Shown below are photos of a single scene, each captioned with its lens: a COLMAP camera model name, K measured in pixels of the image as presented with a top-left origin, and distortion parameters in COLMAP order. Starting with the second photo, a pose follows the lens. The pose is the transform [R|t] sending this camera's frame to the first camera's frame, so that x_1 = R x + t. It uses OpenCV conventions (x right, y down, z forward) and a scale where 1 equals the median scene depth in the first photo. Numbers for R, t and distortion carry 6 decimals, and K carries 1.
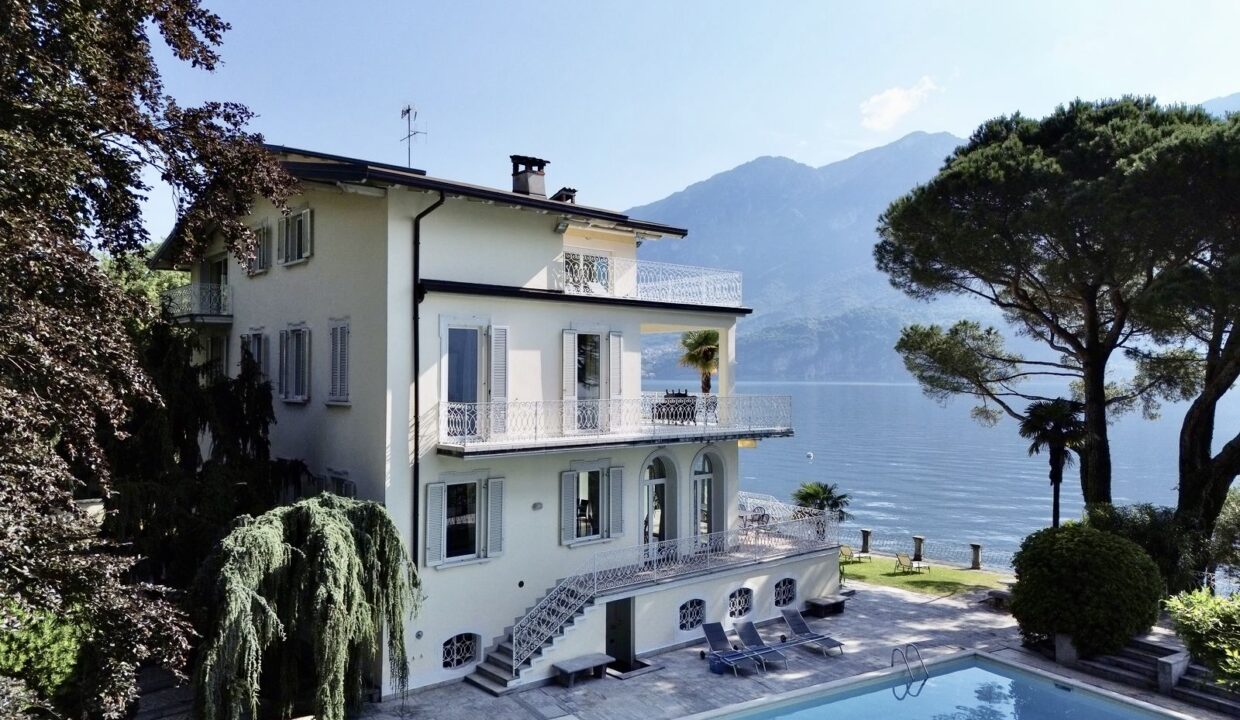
lens RADIAL K [[872.4, 0, 623.3], [0, 872.4, 341.3], [0, 0, 1]] dist [0.050092, -0.002171]
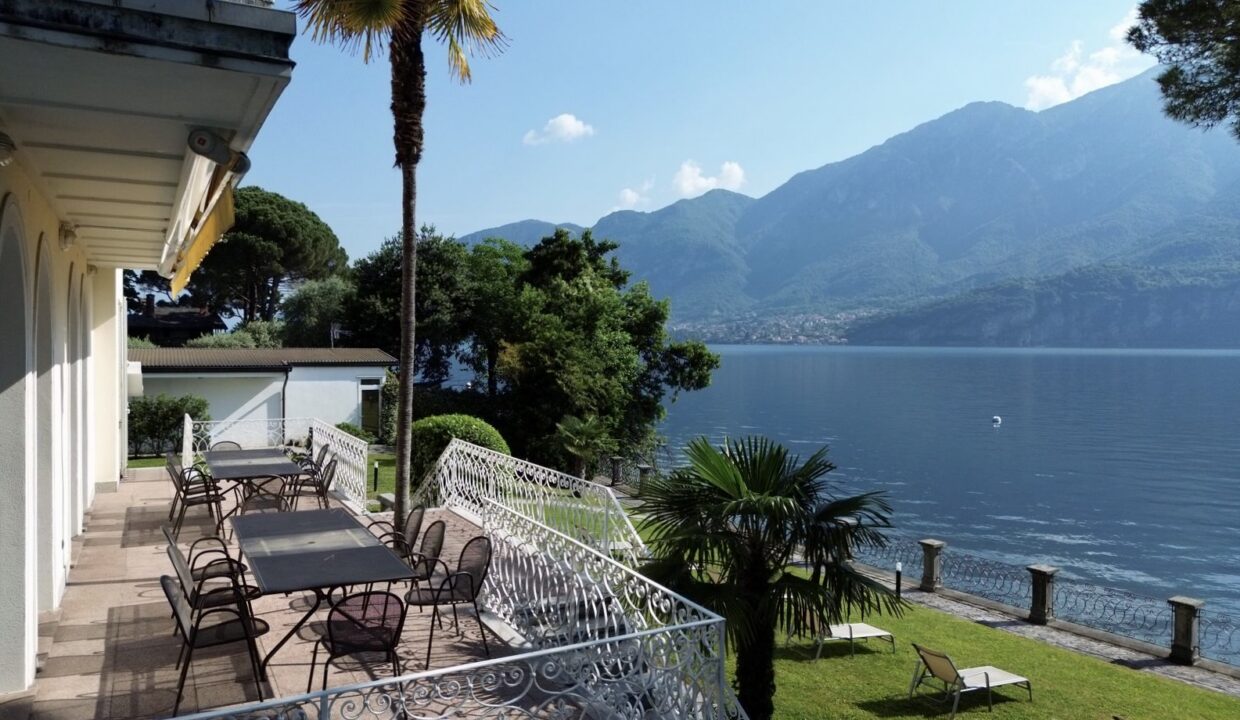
lens RADIAL K [[880.8, 0, 620.0], [0, 880.8, 360.0], [0, 0, 1]] dist [0.010078, 0.002147]
pose [[0.975558, 0.003402, -0.219715, 0.237058], [0.009265, 0.998354, 0.056592, 0.124295], [0.219546, -0.057244, 0.973921, 0.753622]]
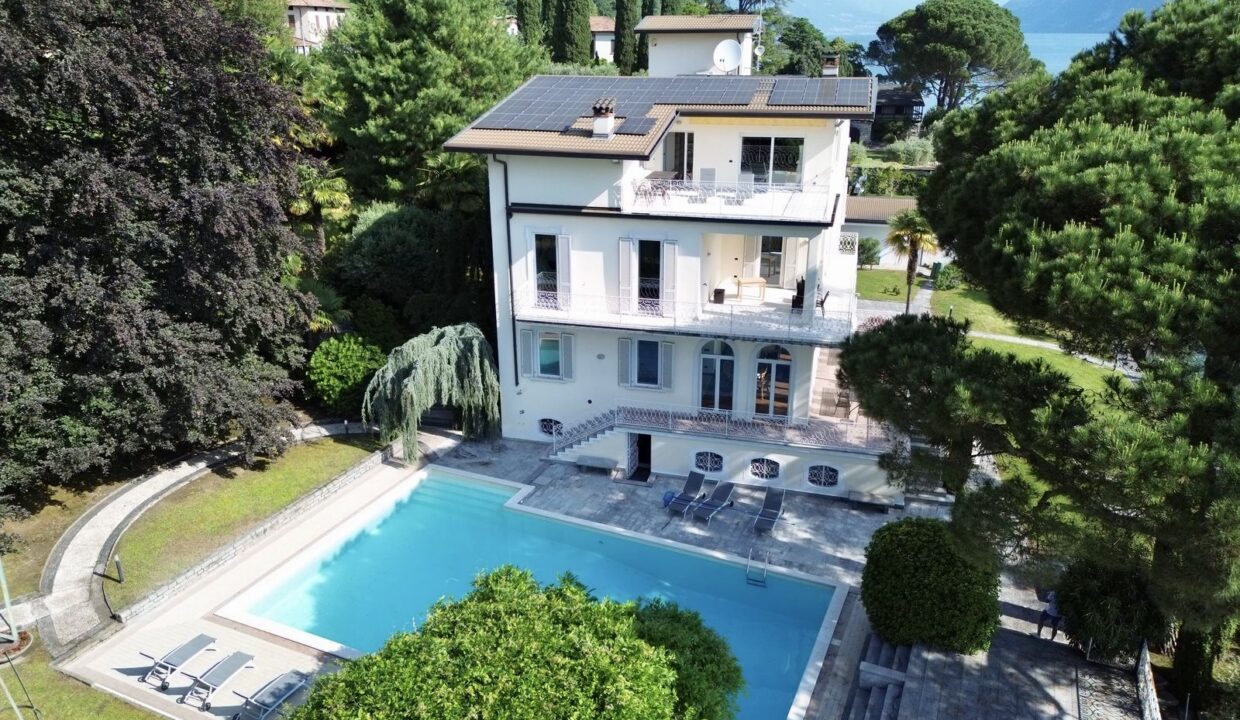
lens RADIAL K [[872.4, 0, 623.3], [0, 872.4, 341.3], [0, 0, 1]] dist [0.050092, -0.002171]
pose [[0.558172, 0.270975, -0.784230, 0.745092], [0.043168, 0.934404, 0.353590, -0.245231], [0.828602, -0.231218, 0.509860, 0.207064]]
